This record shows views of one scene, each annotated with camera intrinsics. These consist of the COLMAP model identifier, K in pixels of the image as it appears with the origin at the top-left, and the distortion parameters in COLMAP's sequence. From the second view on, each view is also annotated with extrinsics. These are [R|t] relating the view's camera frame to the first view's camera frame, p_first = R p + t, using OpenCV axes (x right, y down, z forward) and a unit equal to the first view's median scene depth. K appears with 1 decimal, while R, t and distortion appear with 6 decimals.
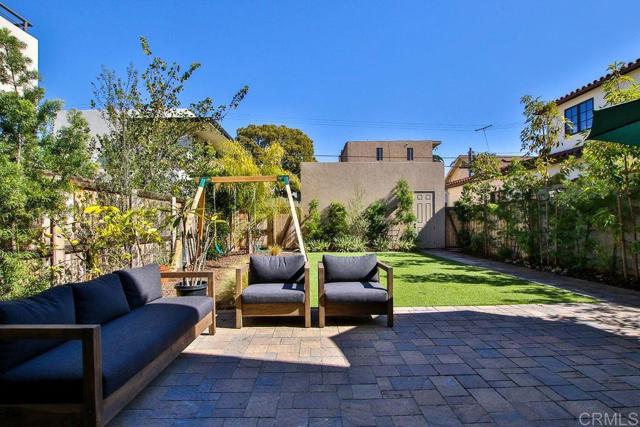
lens RADIAL K [[329.7, 0, 322.7], [0, 329.7, 225.2], [0, 0, 1]] dist [-0.025017, 0.004949]
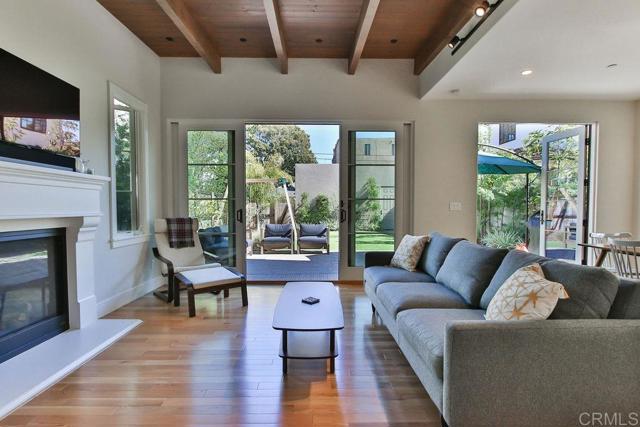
lens RADIAL K [[329.7, 0, 323.1], [0, 329.7, 218.2], [0, 0, 1]] dist [-0.025017, 0.004949]
pose [[0.999975, 0.005850, 0.004065, 0.056400], [-0.005912, 0.999863, 0.015472, 0.008454], [-0.003974, -0.015496, 0.999872, -0.452055]]
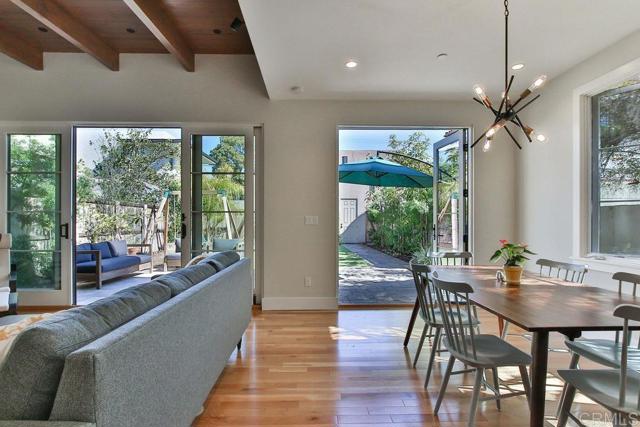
lens RADIAL K [[329.7, 0, 329.8], [0, 329.7, 223.3], [0, 0, 1]] dist [-0.025017, 0.004949]
pose [[0.999297, 0.005033, 0.037141, 0.252803], [-0.004746, 0.999958, -0.007824, 0.005212], [-0.037178, 0.007642, 0.999279, -0.400061]]
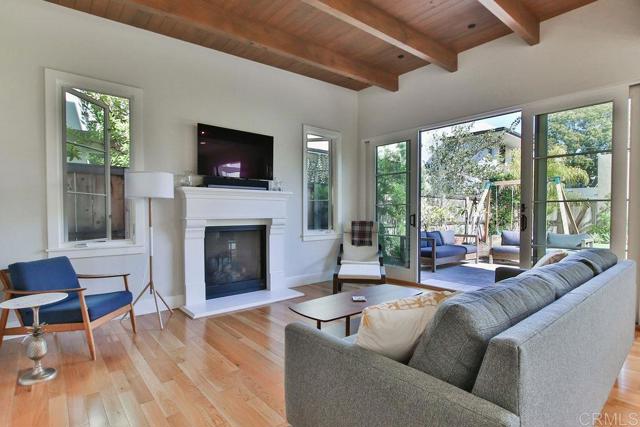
lens RADIAL K [[329.7, 0, 319.7], [0, 329.7, 222.1], [0, 0, 1]] dist [-0.025017, 0.004949]
pose [[0.635962, 0.027126, -0.771243, 0.229417], [-0.015161, 0.999628, 0.022657, 0.006692], [0.771571, -0.002716, 0.636137, -0.402973]]
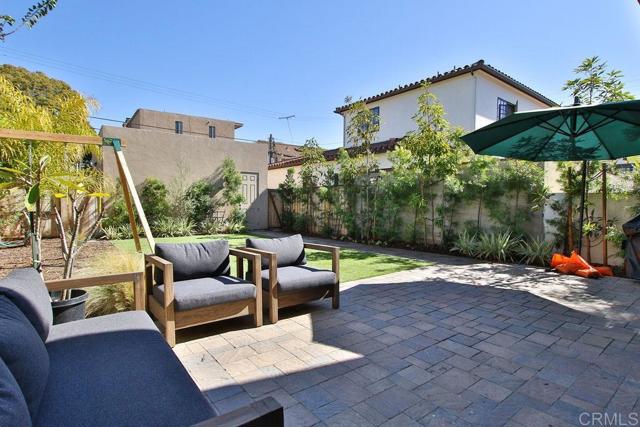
lens RADIAL K [[329.7, 0, 320.8], [0, 329.7, 224.1], [0, 0, 1]] dist [-0.025017, 0.004949]
pose [[0.810895, -0.025992, 0.584614, -0.138784], [-0.004025, 0.998742, 0.049987, 0.003609], [-0.585178, -0.042887, 0.809770, 0.086164]]
